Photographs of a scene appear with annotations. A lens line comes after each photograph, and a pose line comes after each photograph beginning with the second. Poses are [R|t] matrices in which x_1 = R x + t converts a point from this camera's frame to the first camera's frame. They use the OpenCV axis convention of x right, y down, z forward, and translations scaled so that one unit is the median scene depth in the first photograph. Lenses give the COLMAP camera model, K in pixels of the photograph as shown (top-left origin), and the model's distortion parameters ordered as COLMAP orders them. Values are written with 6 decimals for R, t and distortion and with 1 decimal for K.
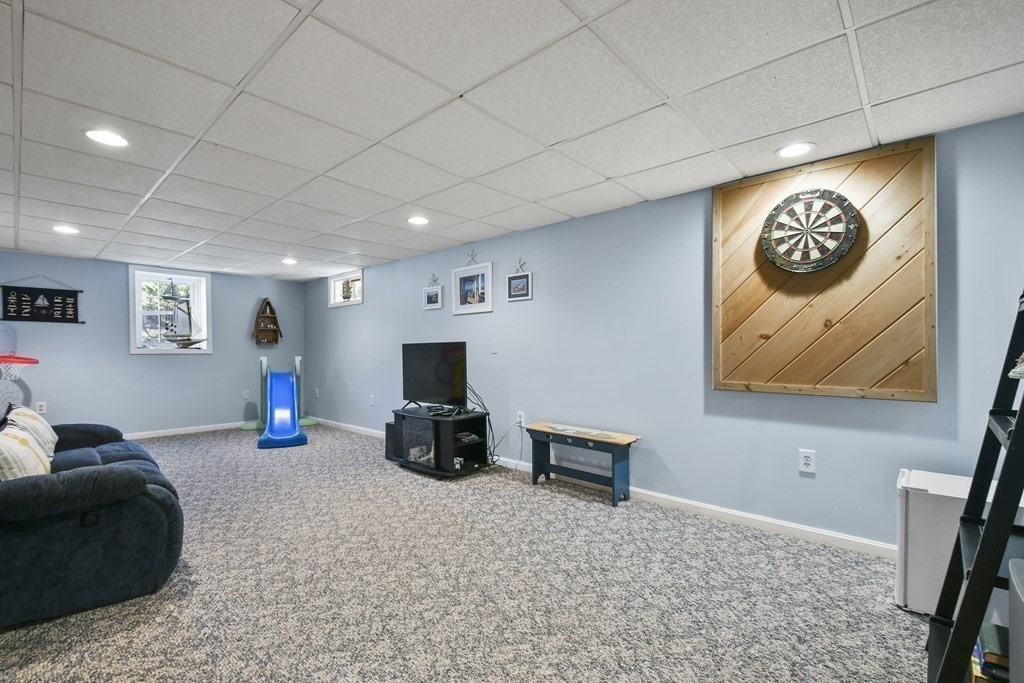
lens RADIAL K [[449.9, 0, 505.9], [0, 449.9, 346.7], [0, 0, 1]] dist [0.001071, -0.000762]
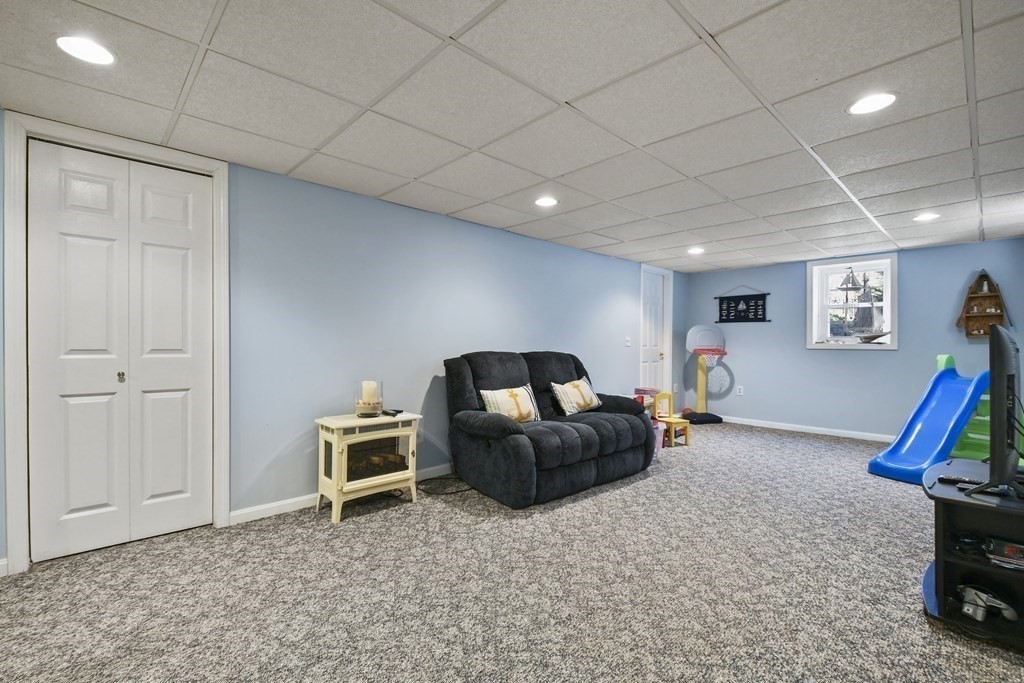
lens RADIAL K [[449.9, 0, 505.9], [0, 449.9, 346.7], [0, 0, 1]] dist [0.001071, -0.000762]
pose [[-0.075984, 0.005243, -0.997095, 0.350299], [0.001664, 0.999985, 0.005132, 0.007157], [0.997108, -0.001269, -0.075992, 0.569350]]
